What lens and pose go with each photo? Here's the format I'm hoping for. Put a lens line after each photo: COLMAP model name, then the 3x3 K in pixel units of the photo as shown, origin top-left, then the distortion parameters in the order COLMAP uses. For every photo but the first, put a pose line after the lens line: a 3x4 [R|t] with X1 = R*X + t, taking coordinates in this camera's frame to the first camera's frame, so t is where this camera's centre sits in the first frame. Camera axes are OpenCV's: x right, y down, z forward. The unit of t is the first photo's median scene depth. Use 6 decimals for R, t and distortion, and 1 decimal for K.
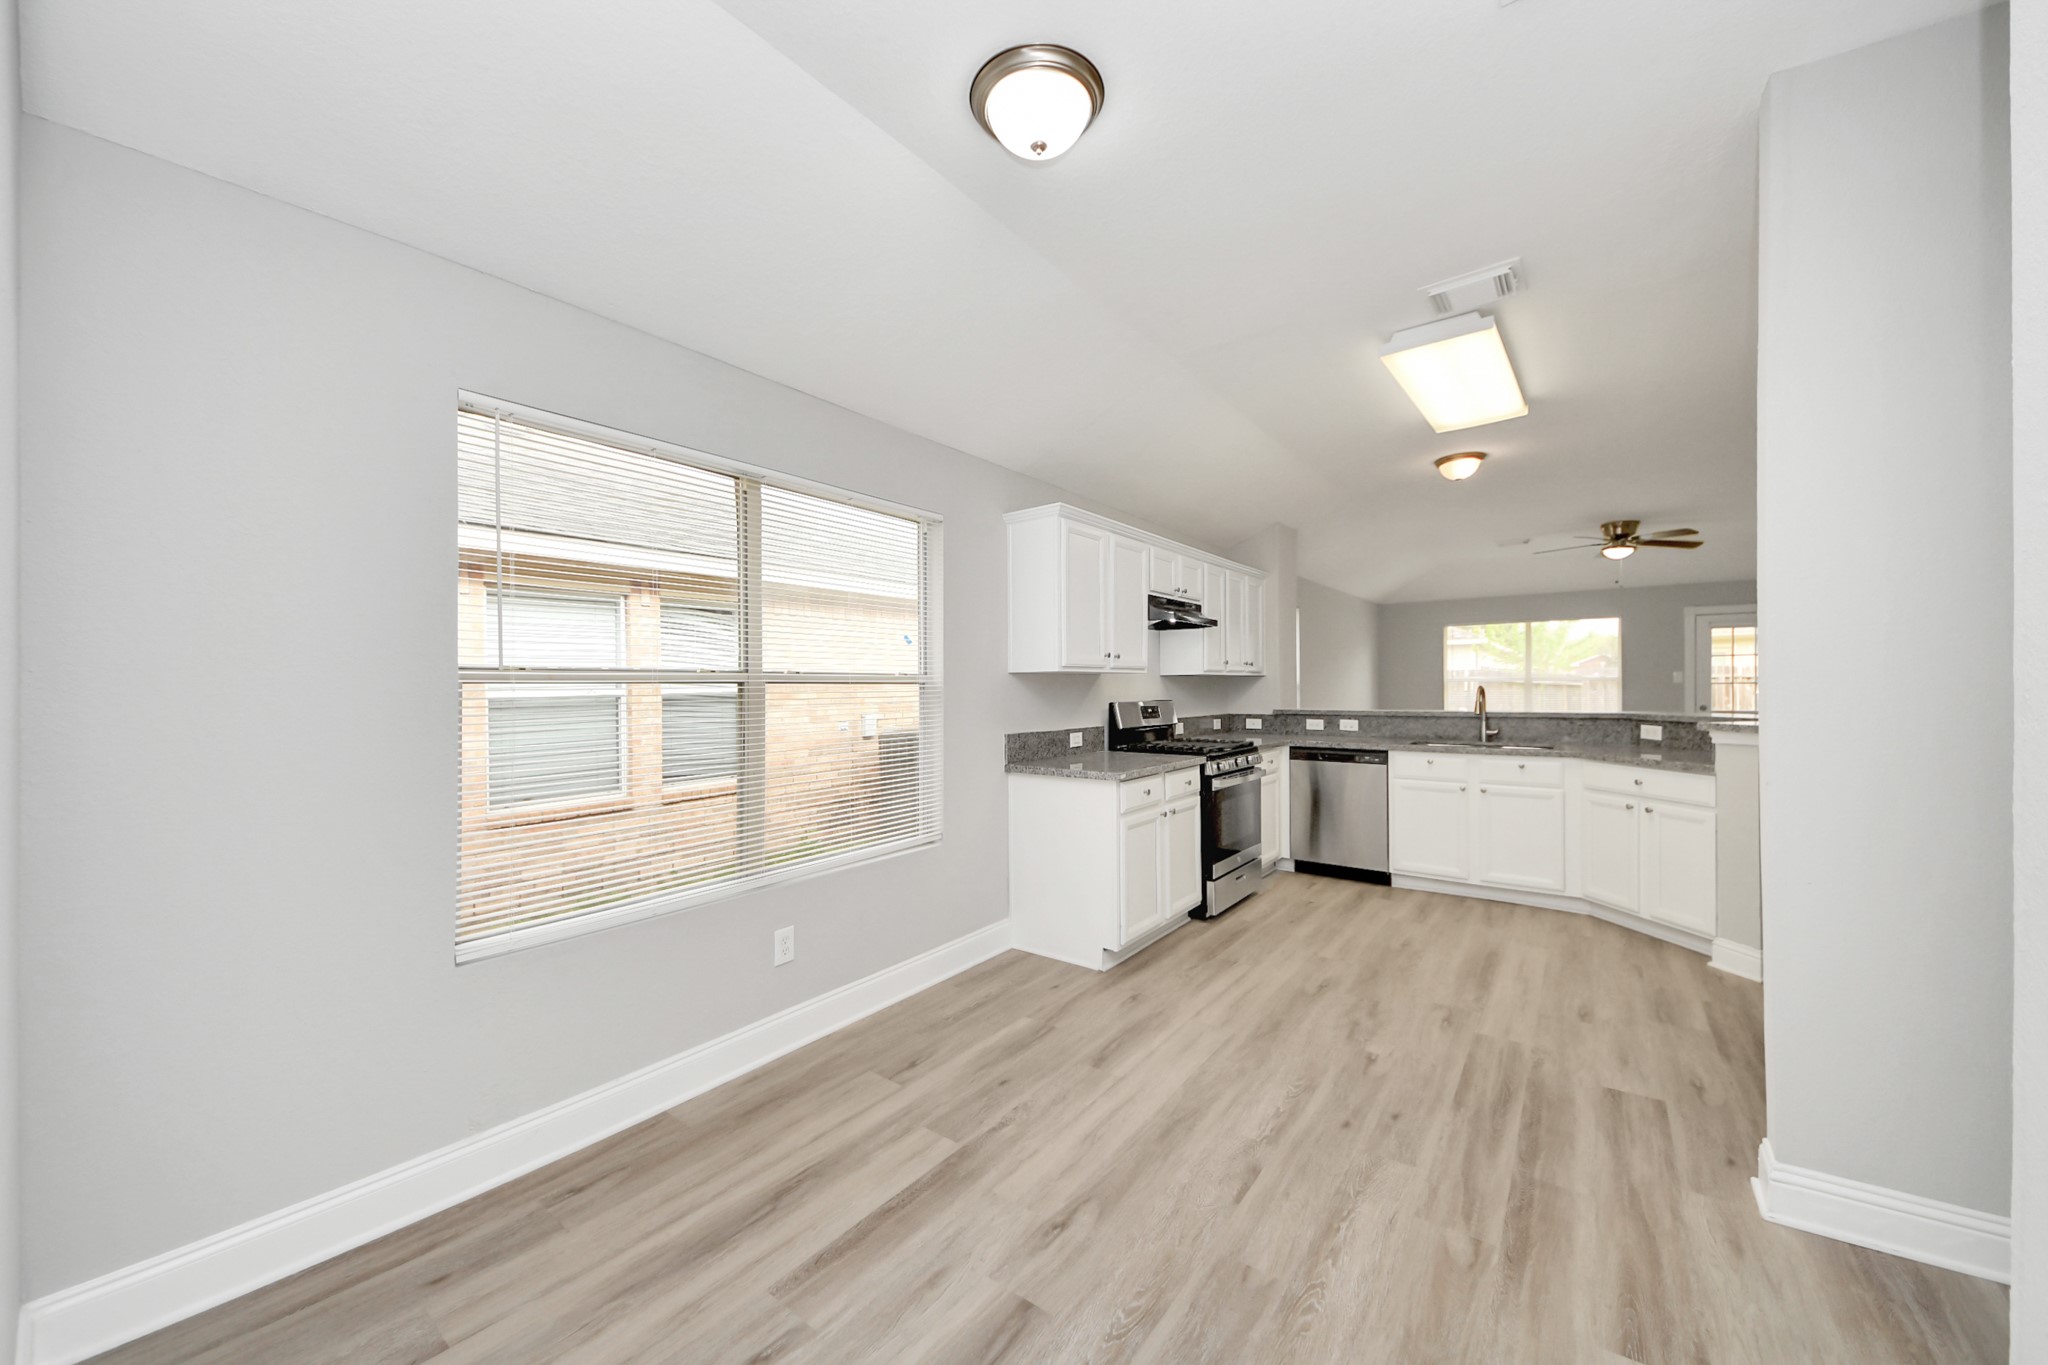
lens RADIAL K [[733.3, 0, 1011.4], [0, 733.3, 700.8], [0, 0, 1]] dist [0.012735, -0.014212]
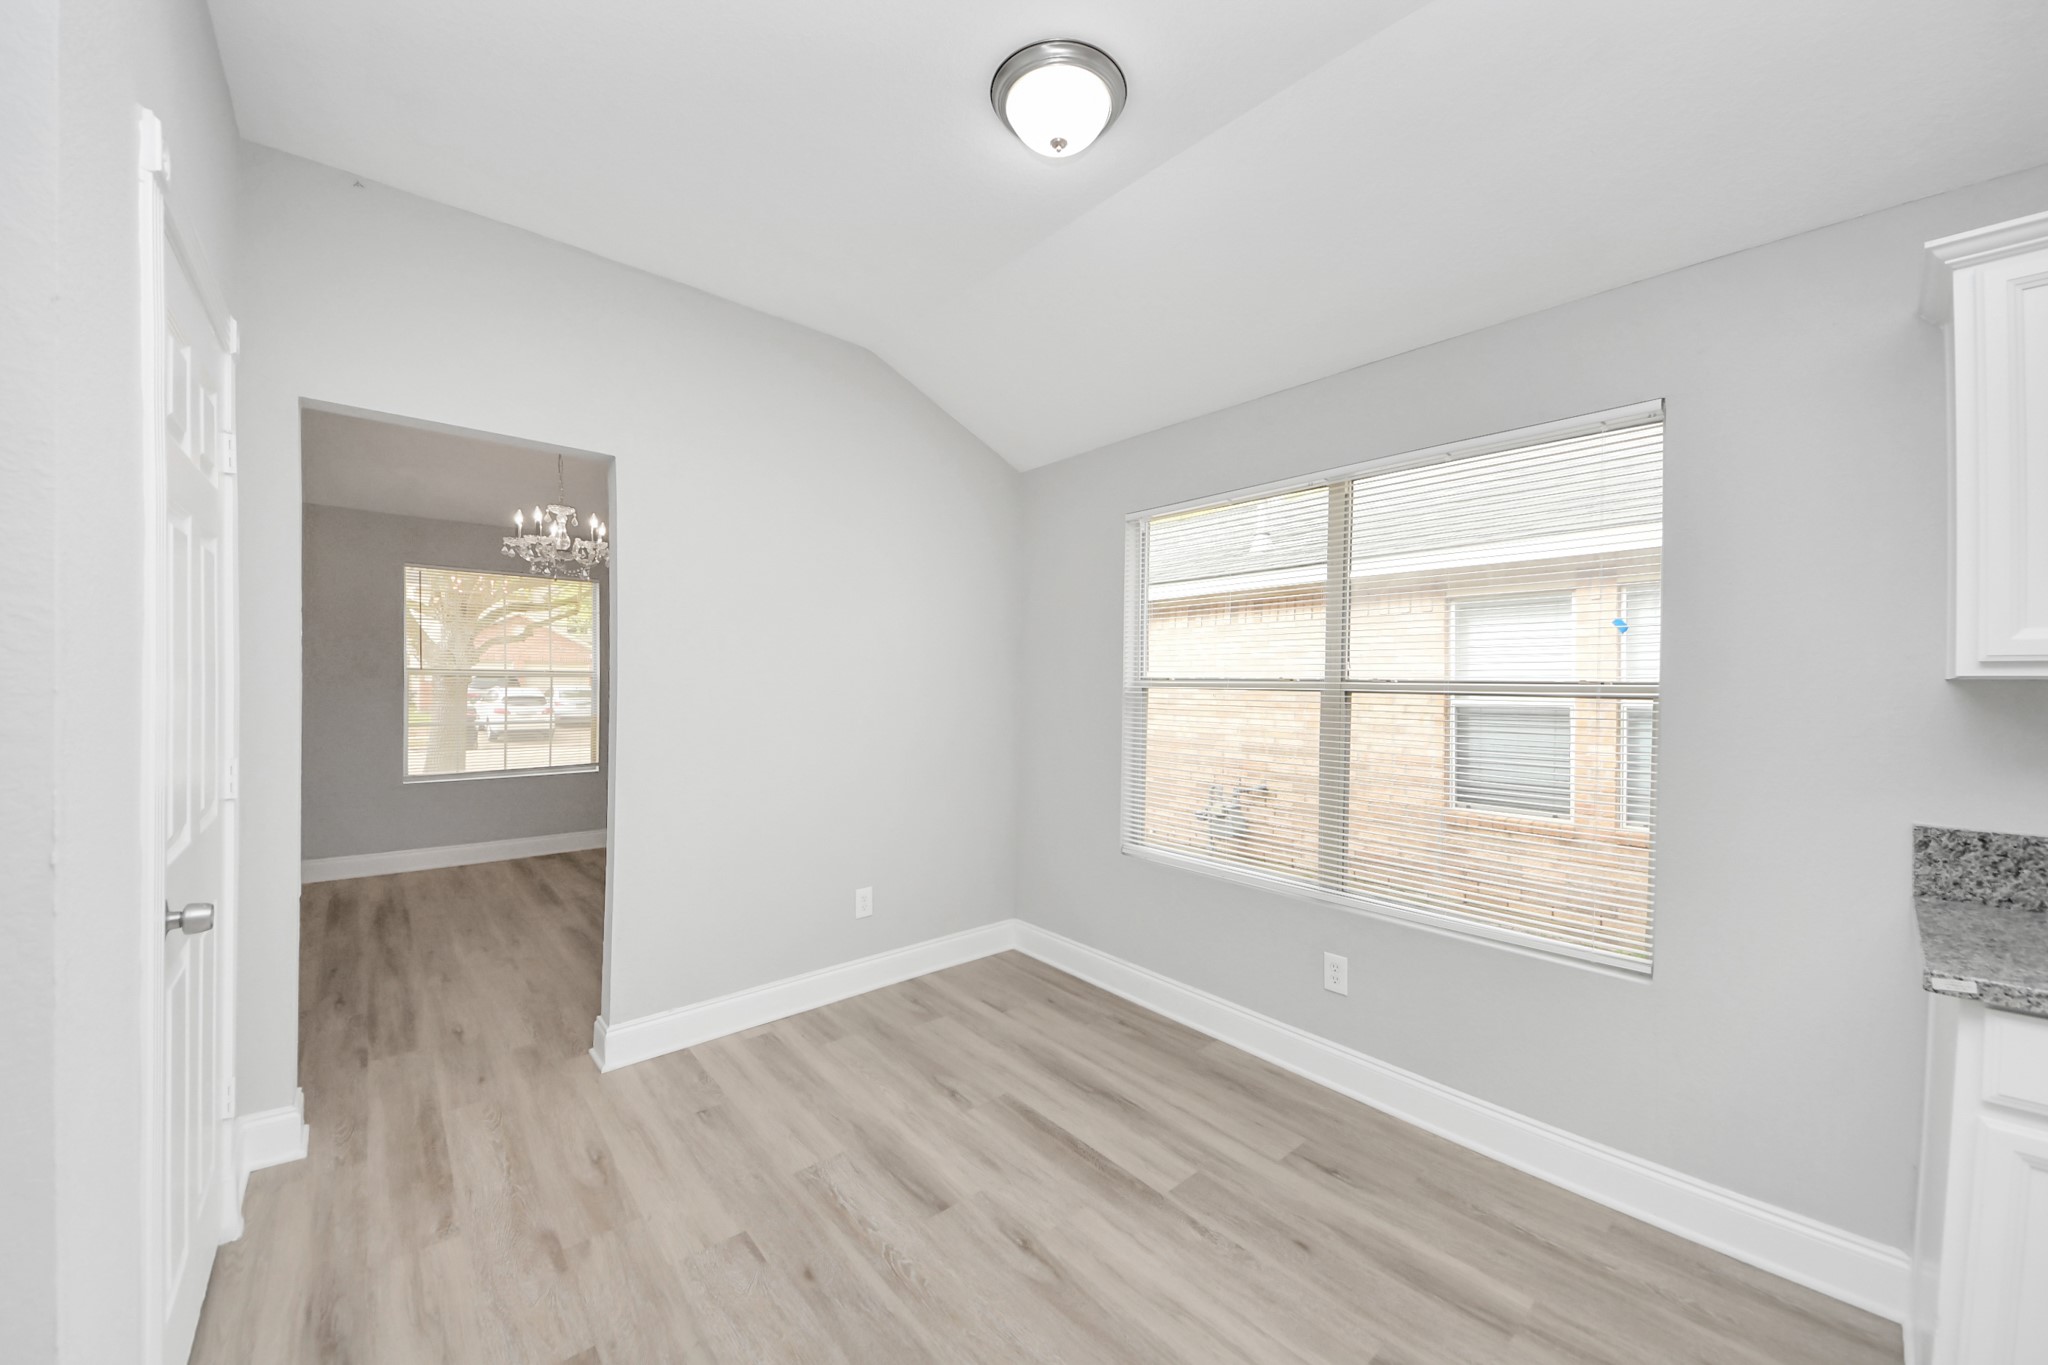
lens RADIAL K [[751.6, 0, 1020.7], [0, 751.6, 688.0], [0, 0, 1]] dist [0.012915, -0.014498]
pose [[-0.189614, 0.013062, -0.981772, 0.507529], [-0.033136, 0.999257, 0.019695, -0.024662], [0.981299, 0.036267, -0.189040, 0.560724]]
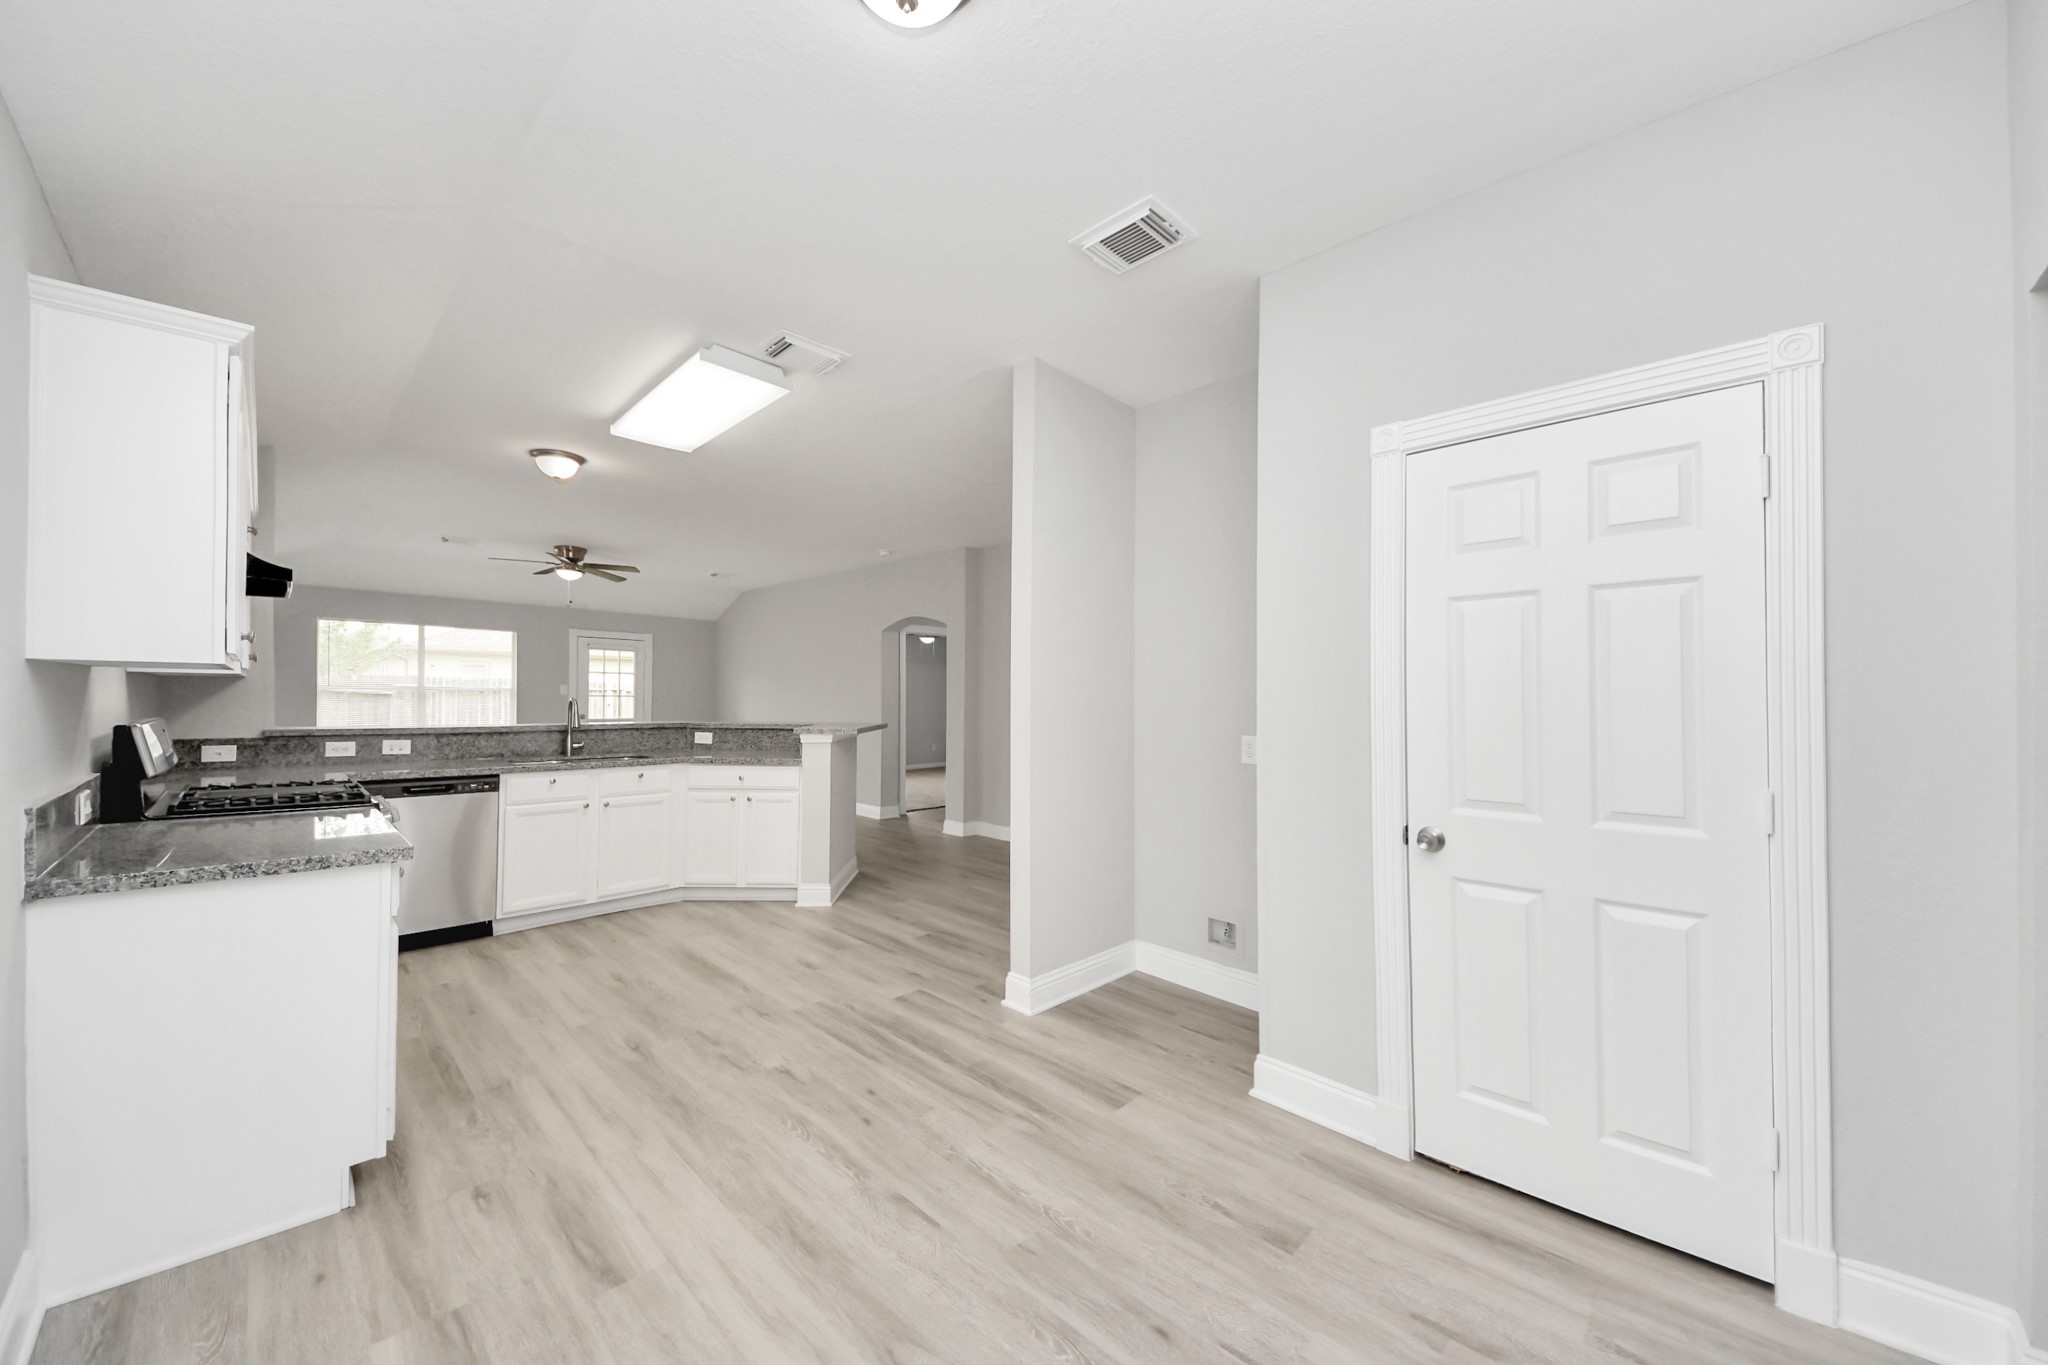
lens RADIAL K [[751.6, 0, 1020.7], [0, 751.6, 688.0], [0, 0, 1]] dist [0.012915, -0.014498]
pose [[0.120867, 0.020381, 0.992459, -0.354499], [0.008056, 0.999736, -0.021511, -0.009672], [-0.992636, 0.010596, 0.120671, 0.383548]]
